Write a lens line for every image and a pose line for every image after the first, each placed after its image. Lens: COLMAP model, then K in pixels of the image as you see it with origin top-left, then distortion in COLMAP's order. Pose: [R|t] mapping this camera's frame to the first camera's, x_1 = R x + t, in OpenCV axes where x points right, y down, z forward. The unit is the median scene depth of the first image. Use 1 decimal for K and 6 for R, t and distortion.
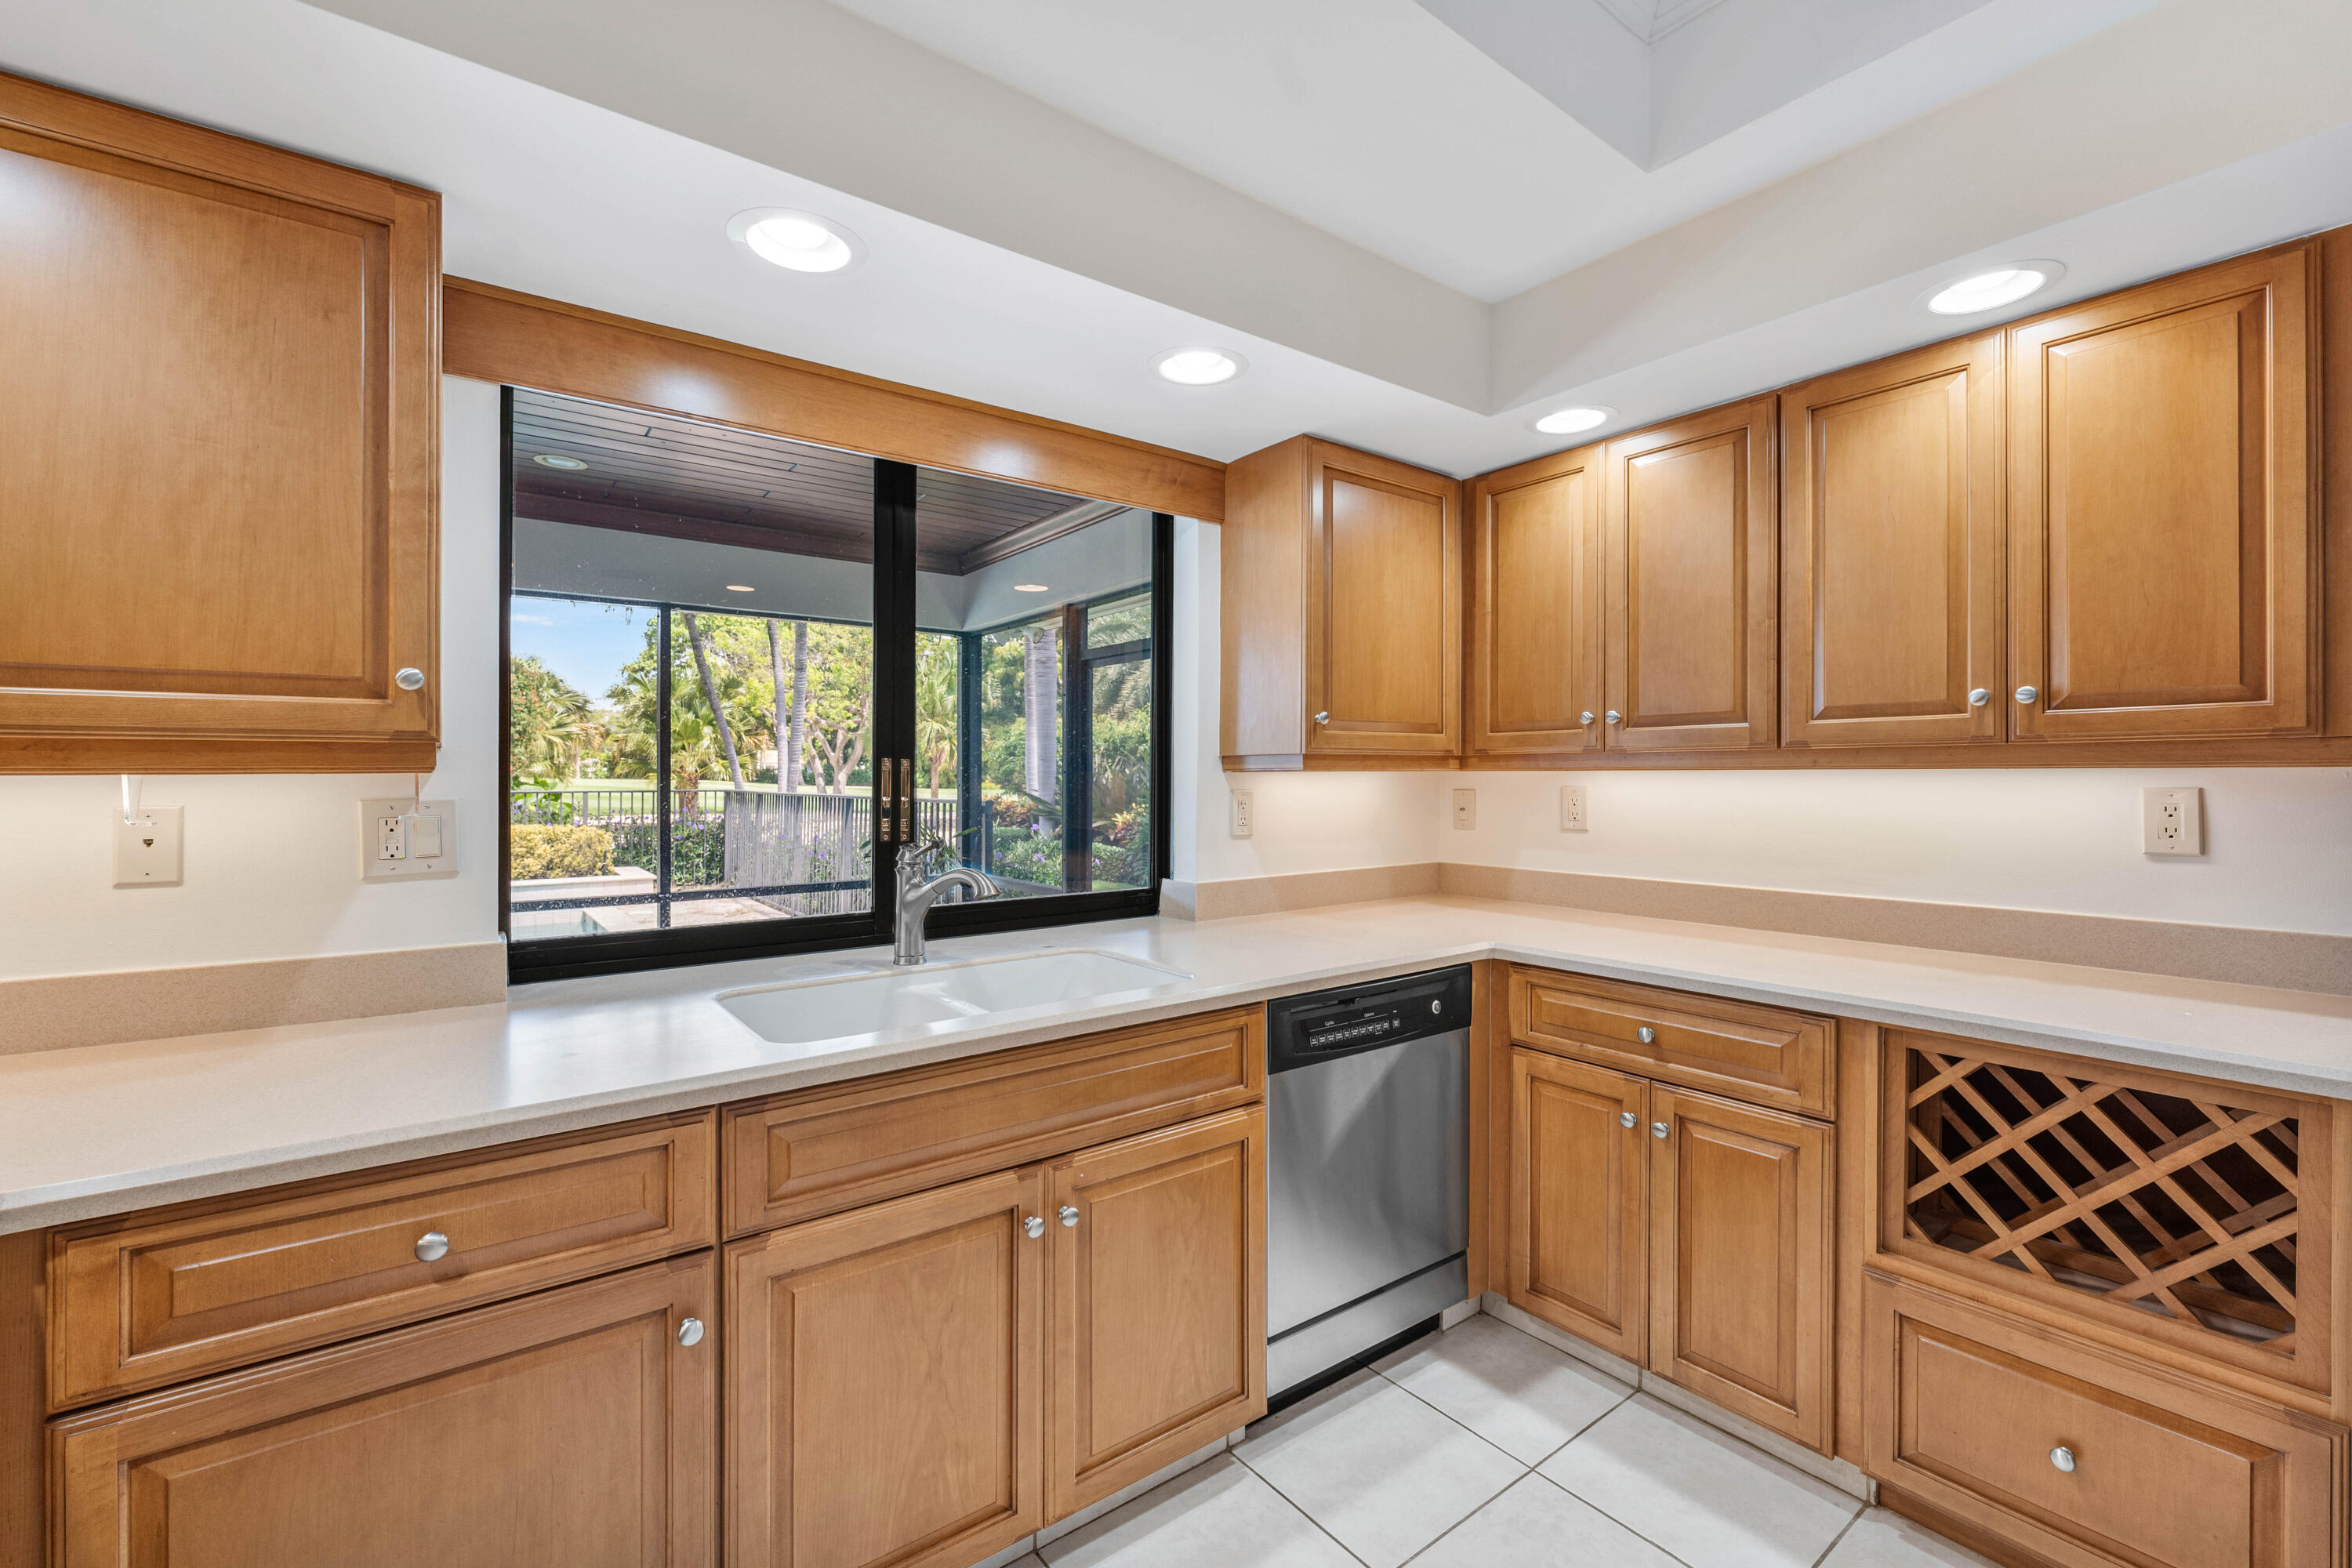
lens RADIAL K [[985.7, 0, 1180.2], [0, 985.7, 774.6], [0, 0, 1]] dist [-0.002231, -0.000272]
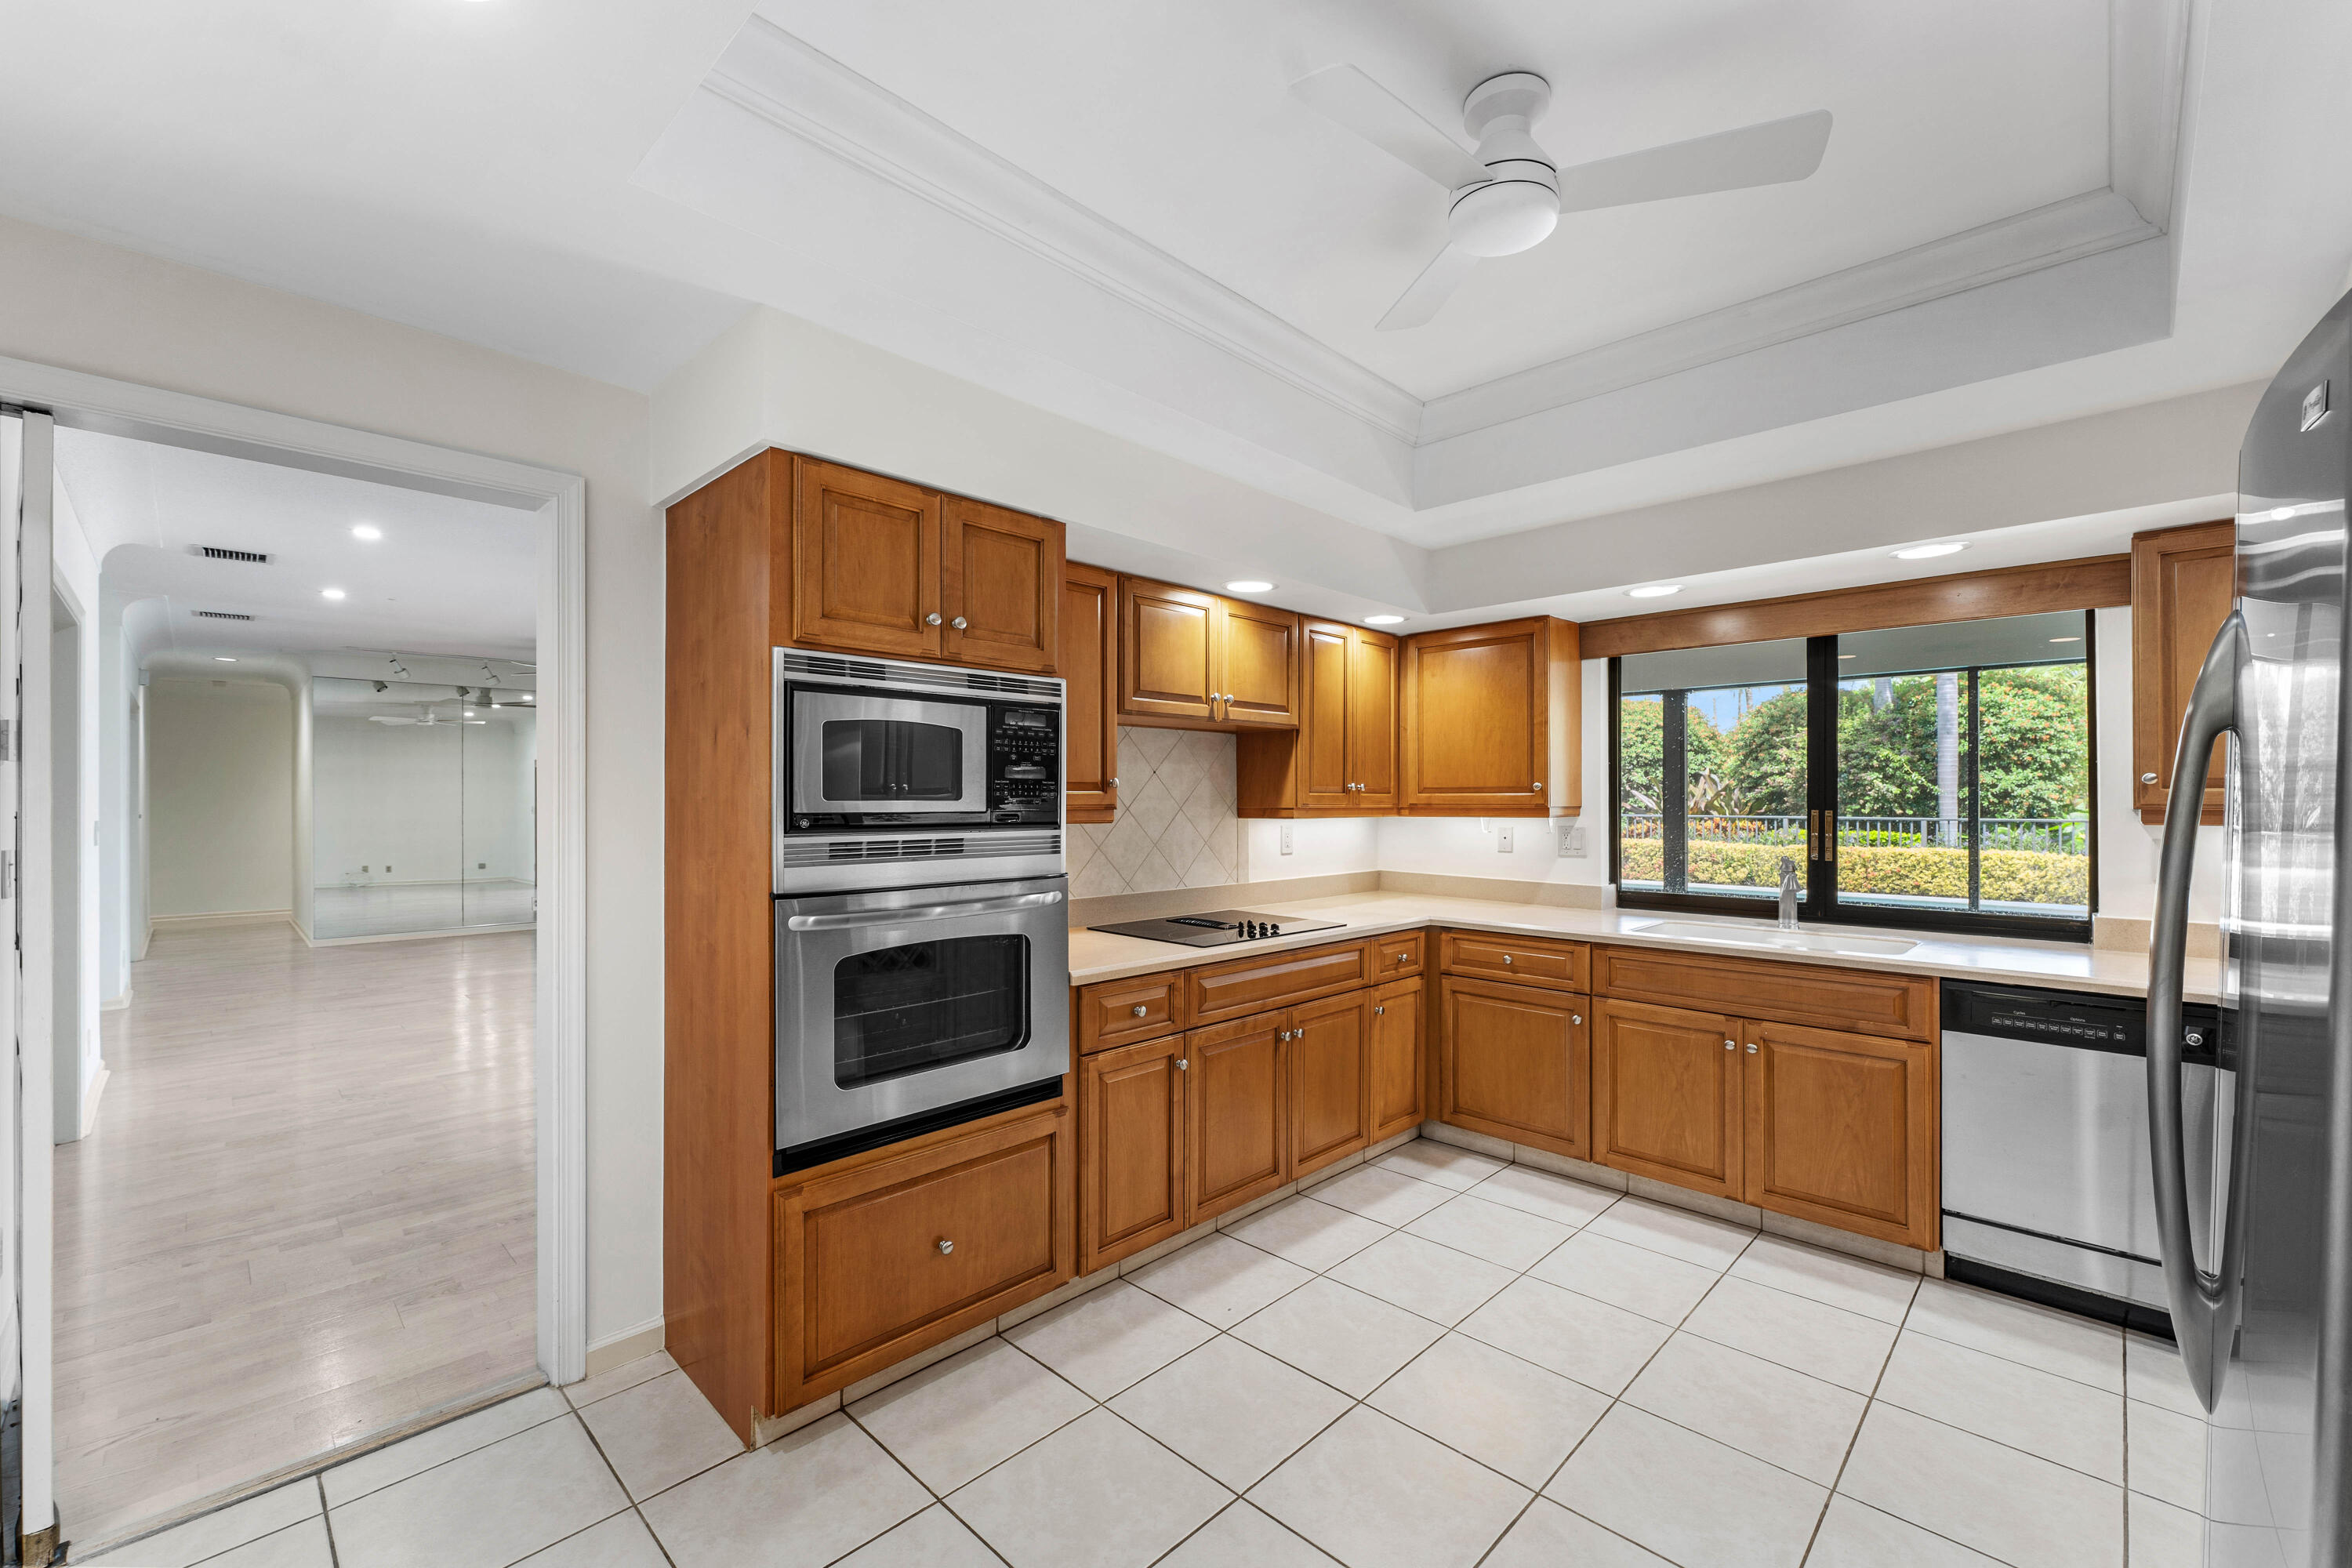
lens RADIAL K [[968.7, 0, 1175.4], [0, 968.7, 789.1], [0, 0, 1]] dist [-0.001801, -0.000176]
pose [[0.140602, -0.008284, -0.990032, 1.674474], [0.000256, 0.999965, -0.008330, -0.055107], [0.990066, 0.000918, 0.140599, -0.421507]]
